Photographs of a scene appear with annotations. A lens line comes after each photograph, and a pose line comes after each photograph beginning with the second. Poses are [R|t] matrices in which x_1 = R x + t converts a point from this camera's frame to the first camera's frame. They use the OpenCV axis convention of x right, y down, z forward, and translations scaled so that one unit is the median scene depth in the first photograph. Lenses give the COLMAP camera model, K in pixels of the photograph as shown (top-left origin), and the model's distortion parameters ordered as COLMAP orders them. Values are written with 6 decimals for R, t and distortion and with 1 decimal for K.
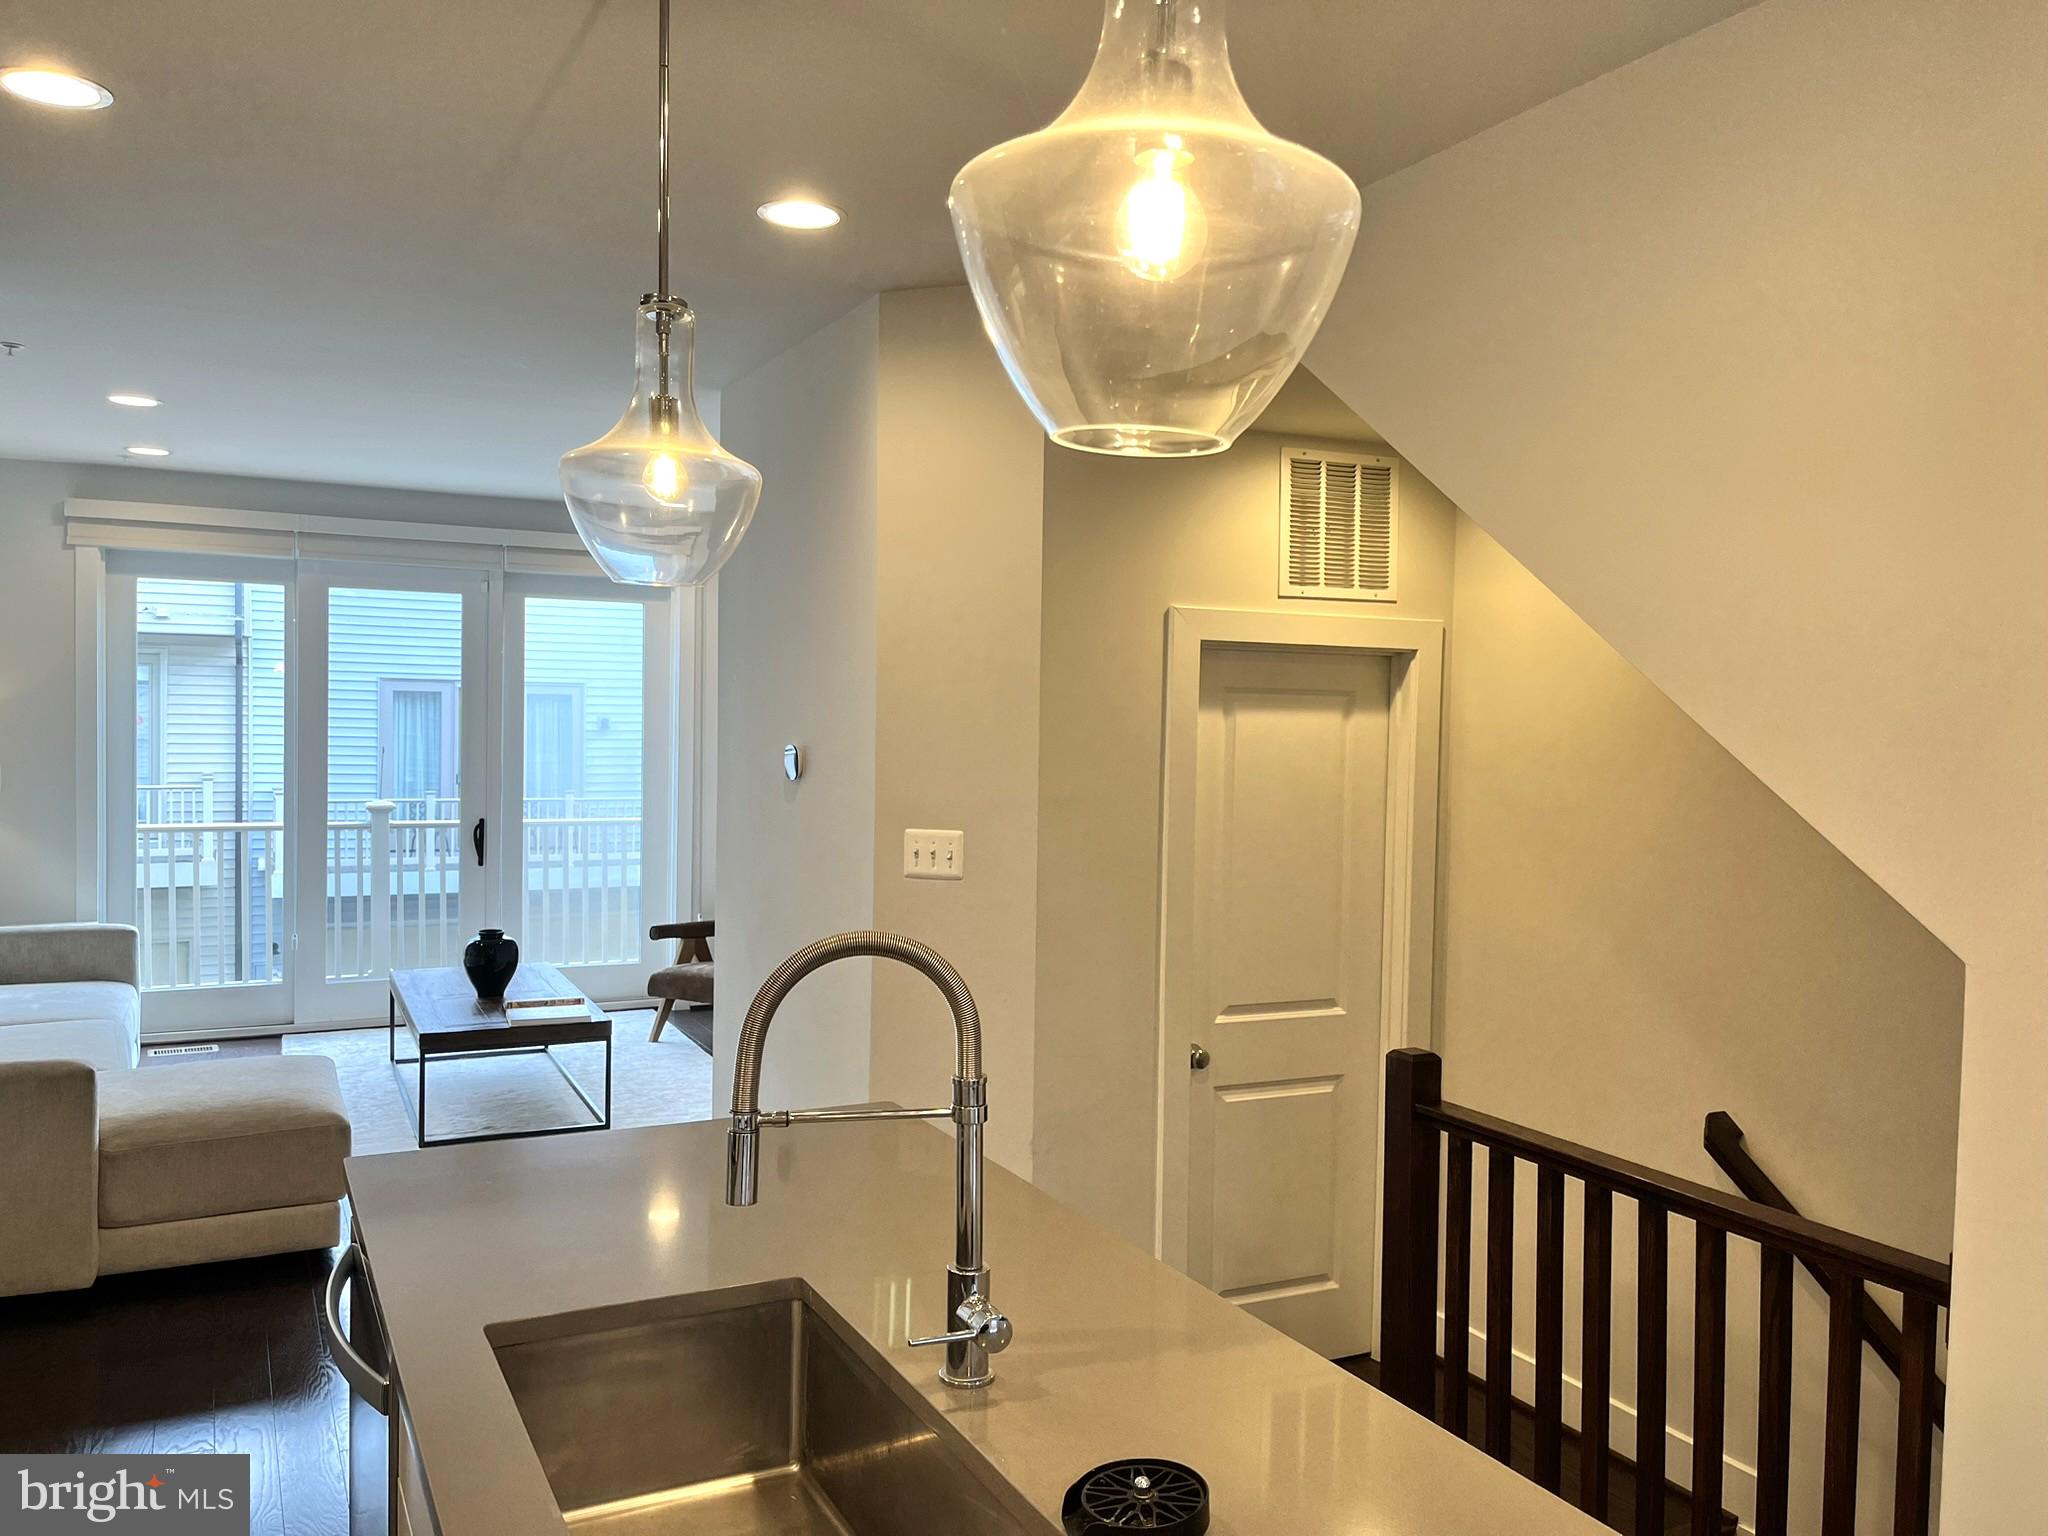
lens RADIAL K [[1531.1, 0, 1030.6], [0, 1531.1, 745.7], [0, 0, 1]] dist [0.001267, -0.011041]
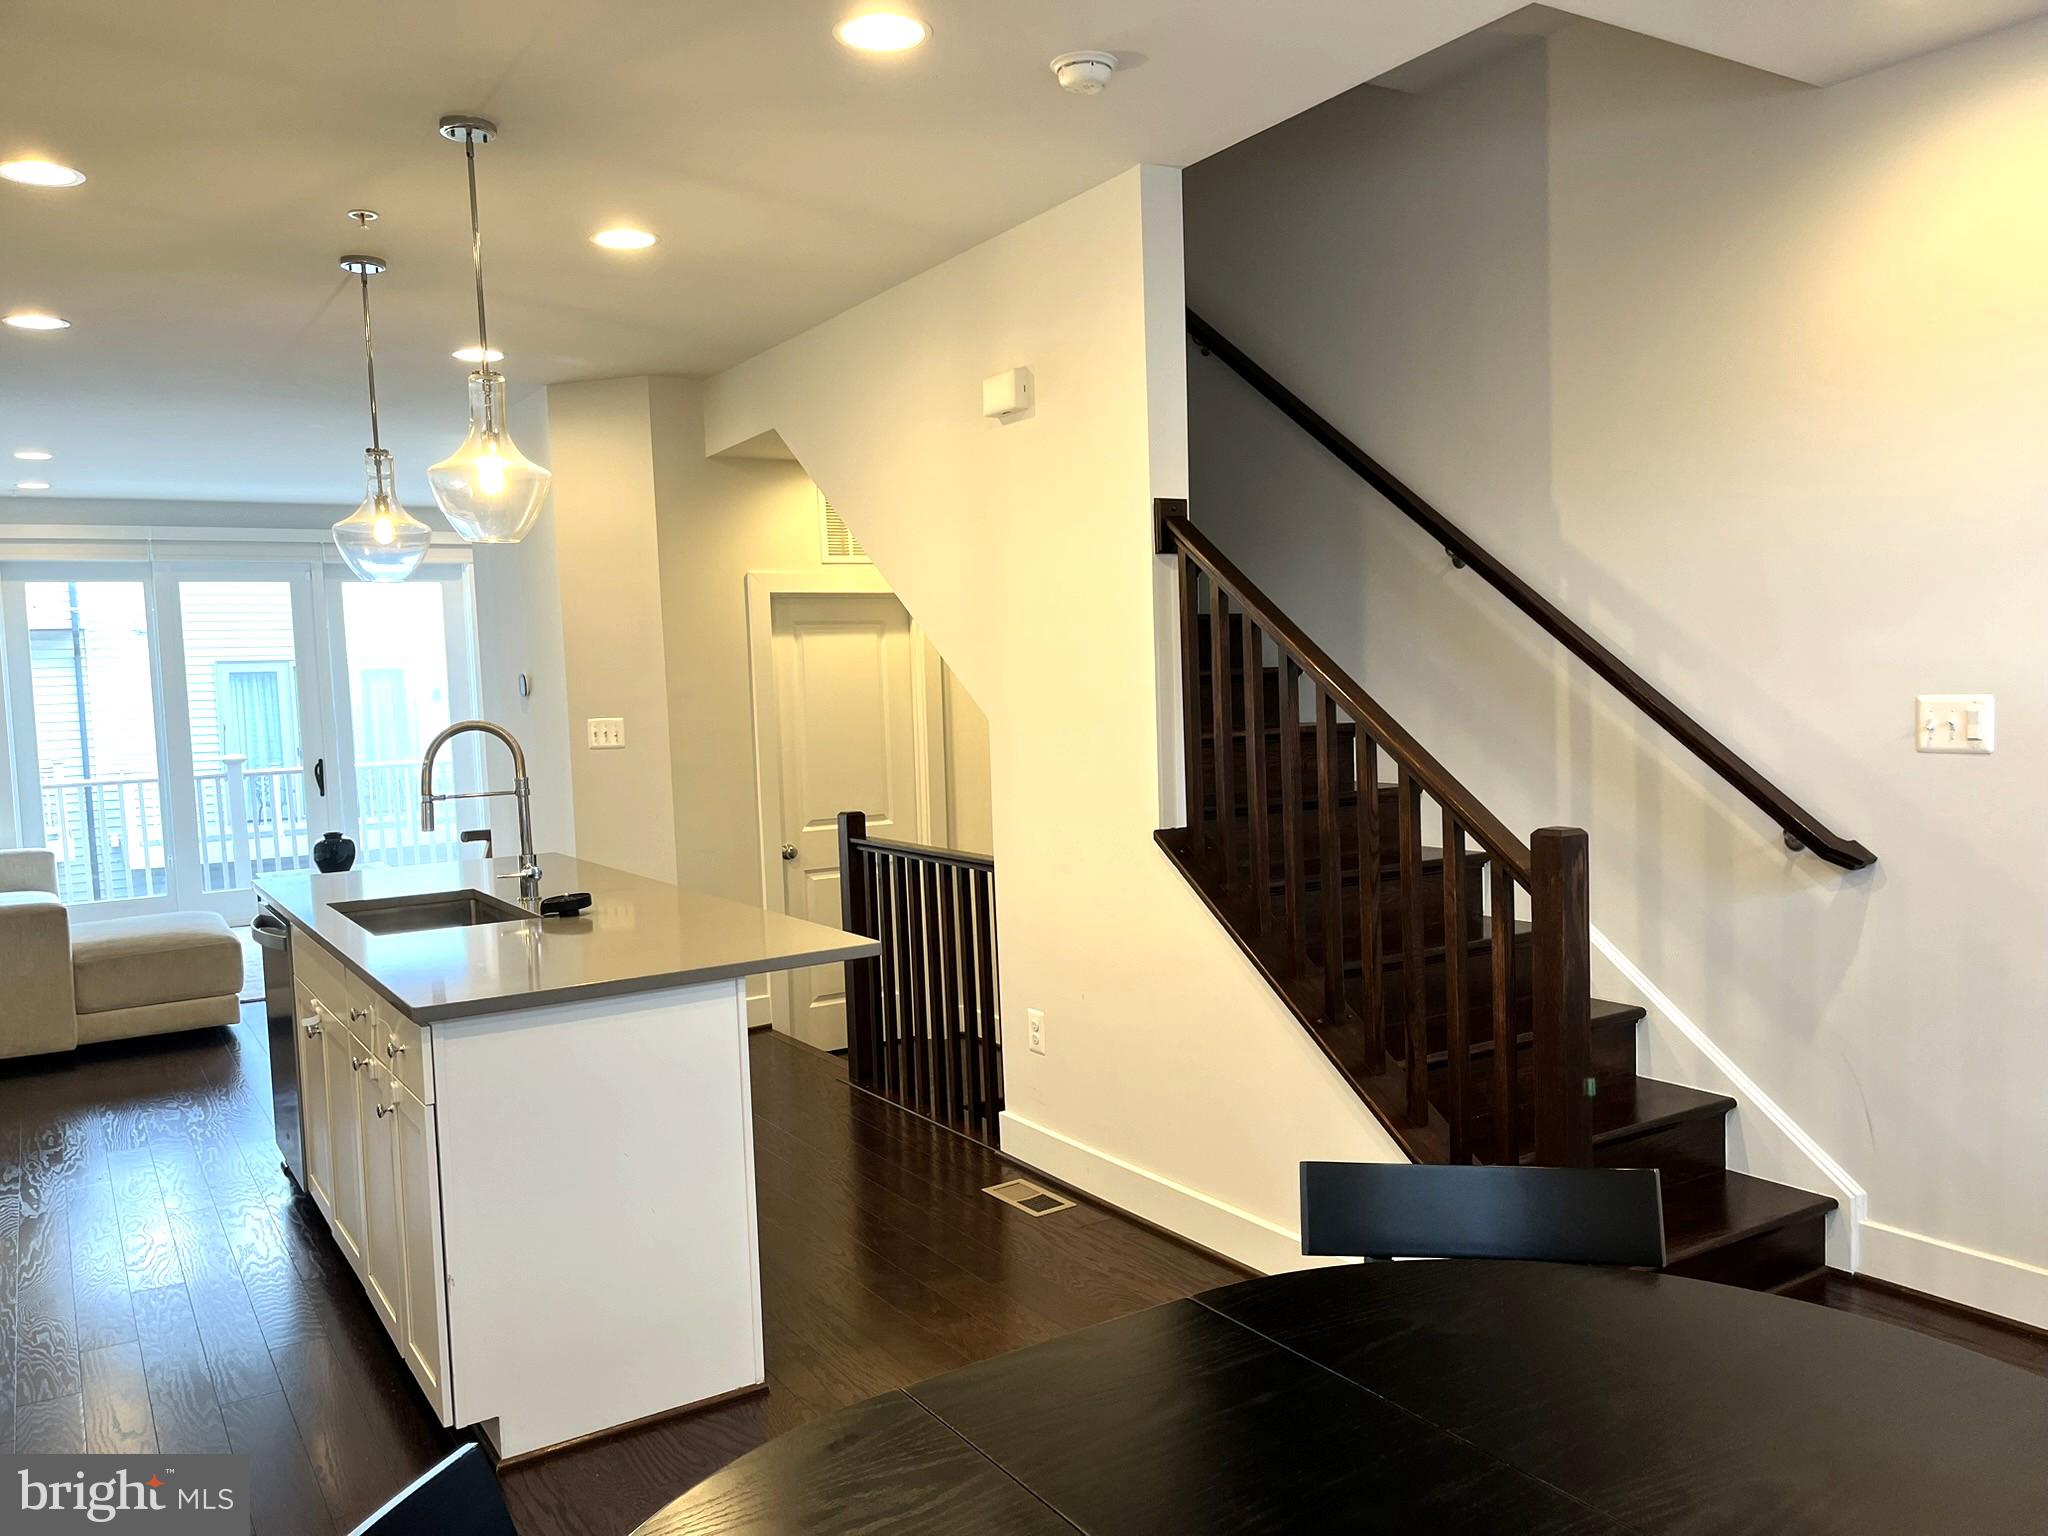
lens RADIAL K [[1527.8, 0, 1024.0], [0, 1527.8, 768.0], [0, 0, 1]] dist [0.048481, -0.060328]
pose [[0.994901, -0.060187, 0.080934, 0.218253], [0.056389, 0.997234, 0.048412, 0.048232], [-0.083624, -0.043601, 0.995543, -0.590465]]
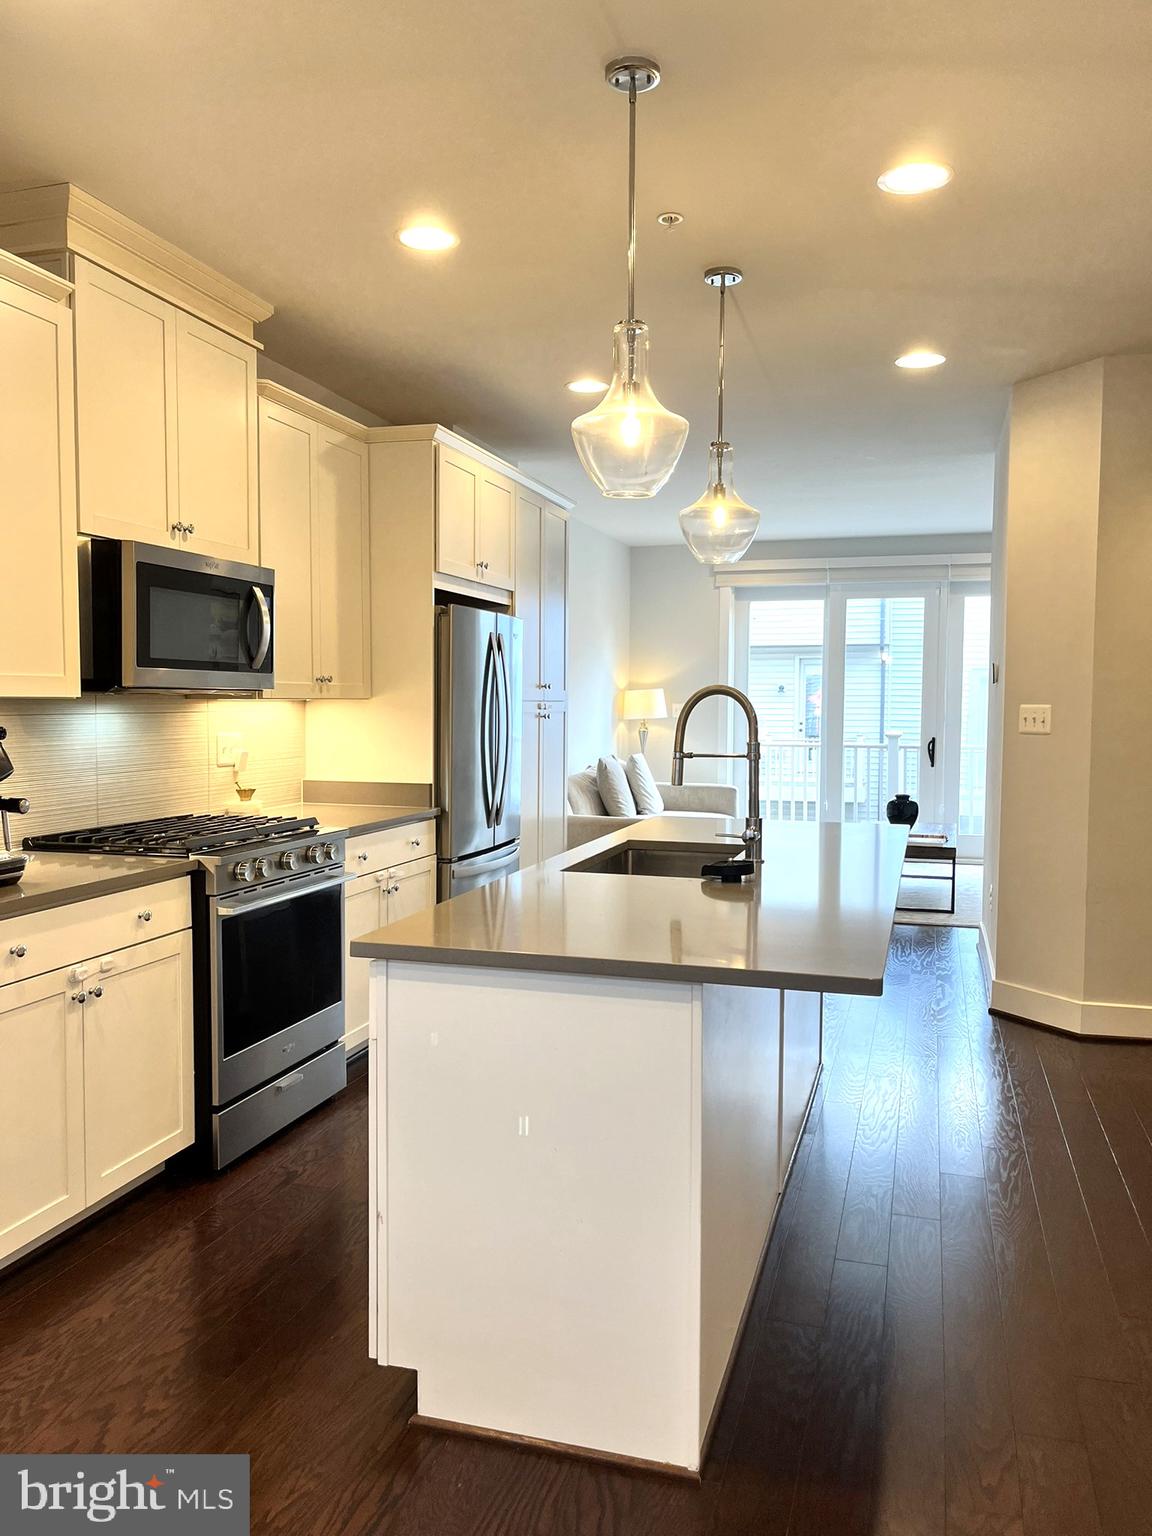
lens RADIAL K [[1145.8, 0, 576.0], [0, 1145.8, 768.0], [0, 0, 1]] dist [0.048481, -0.060328]
pose [[0.707820, 0.026968, -0.705878, 0.418663], [-0.004415, 0.999420, 0.033756, 0.074951], [0.706379, -0.020776, 0.707529, -0.211220]]
